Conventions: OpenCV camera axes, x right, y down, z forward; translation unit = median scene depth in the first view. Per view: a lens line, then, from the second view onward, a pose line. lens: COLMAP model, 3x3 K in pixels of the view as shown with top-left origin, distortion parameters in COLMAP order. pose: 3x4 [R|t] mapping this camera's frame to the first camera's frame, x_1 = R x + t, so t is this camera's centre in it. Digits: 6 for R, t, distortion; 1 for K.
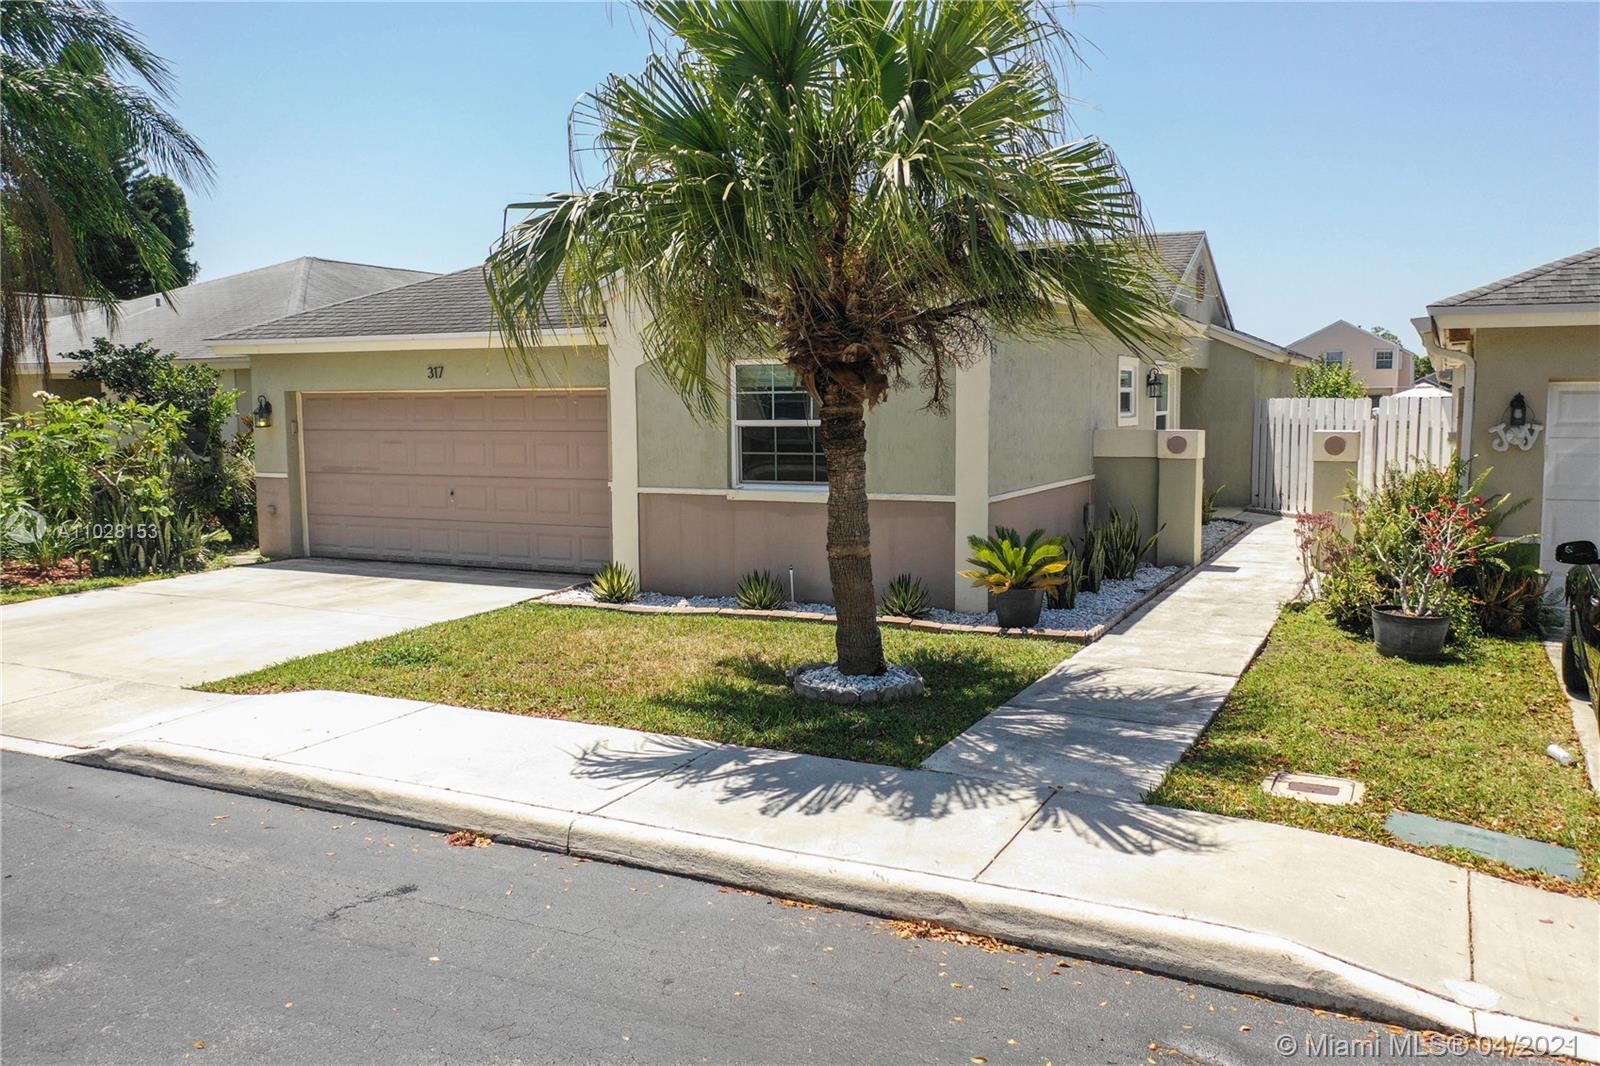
lens RADIAL K [[1254.1, 0, 800.0], [0, 1254.1, 533.0], [0, 0, 1]] dist [0.007604, 0.009366]
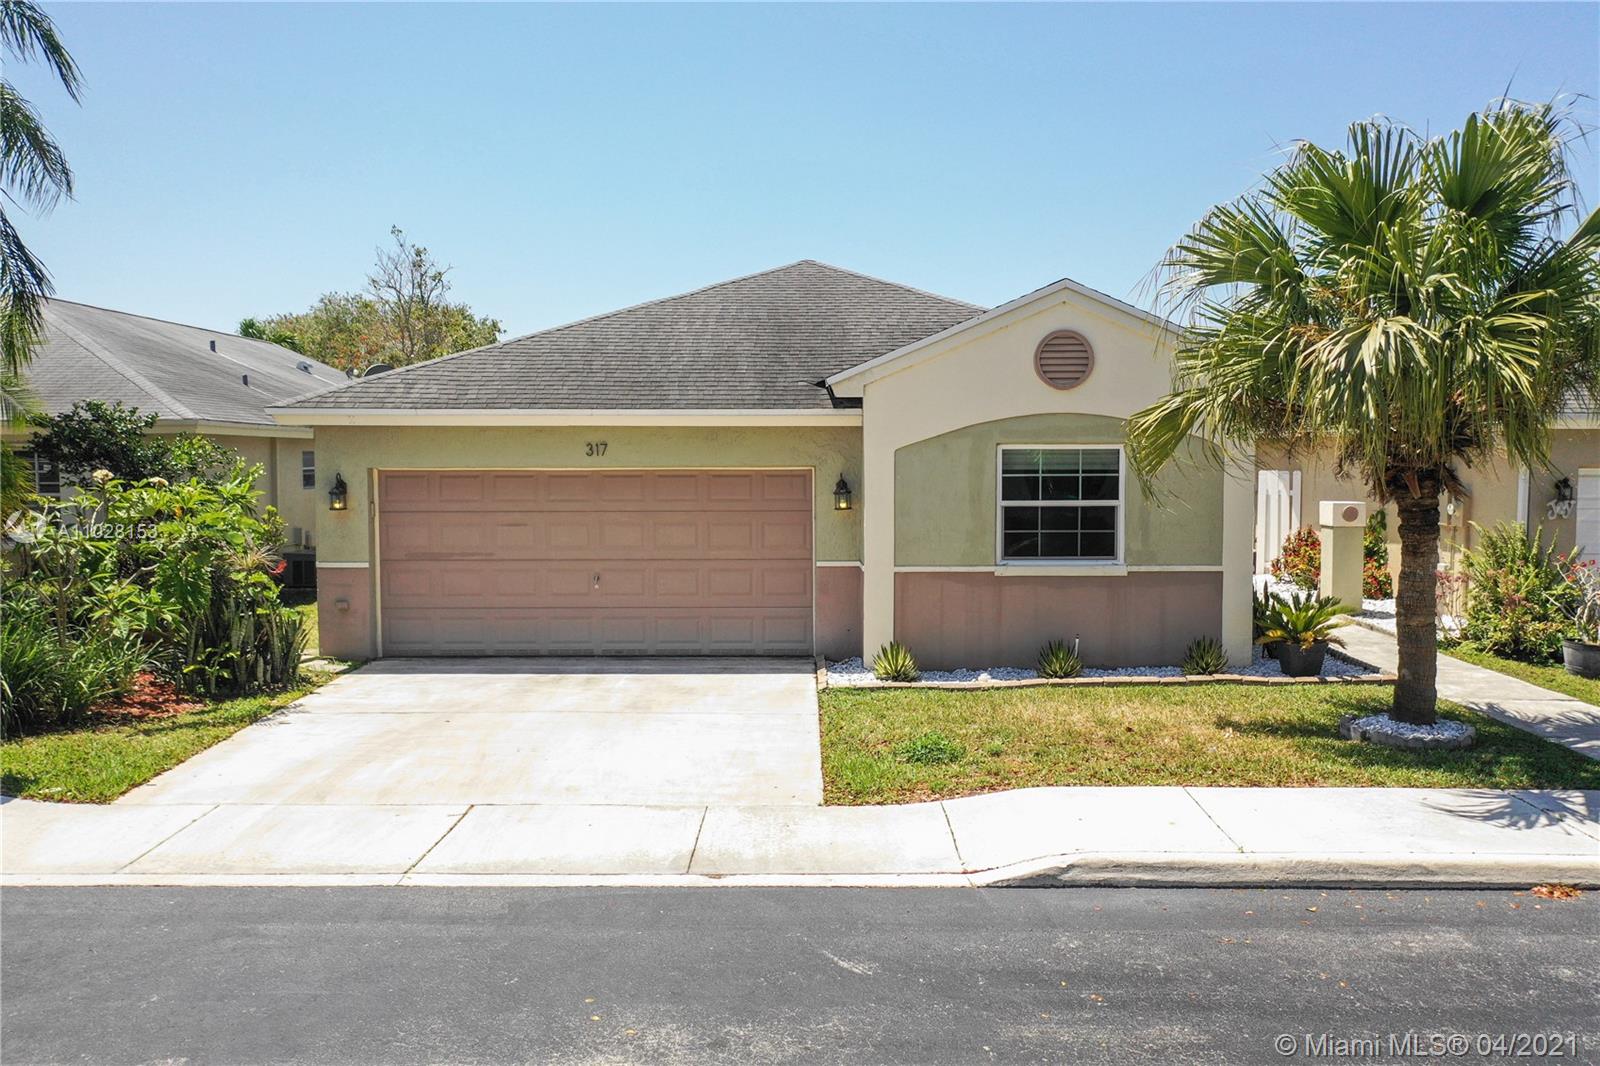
lens RADIAL K [[1254.1, 0, 800.0], [0, 1254.1, 533.0], [0, 0, 1]] dist [0.007604, 0.009366]
pose [[0.899750, -0.023025, 0.435798, -0.663021], [0.041461, 0.998600, -0.032841, -0.034784], [-0.434432, 0.047617, 0.899445, 0.121986]]
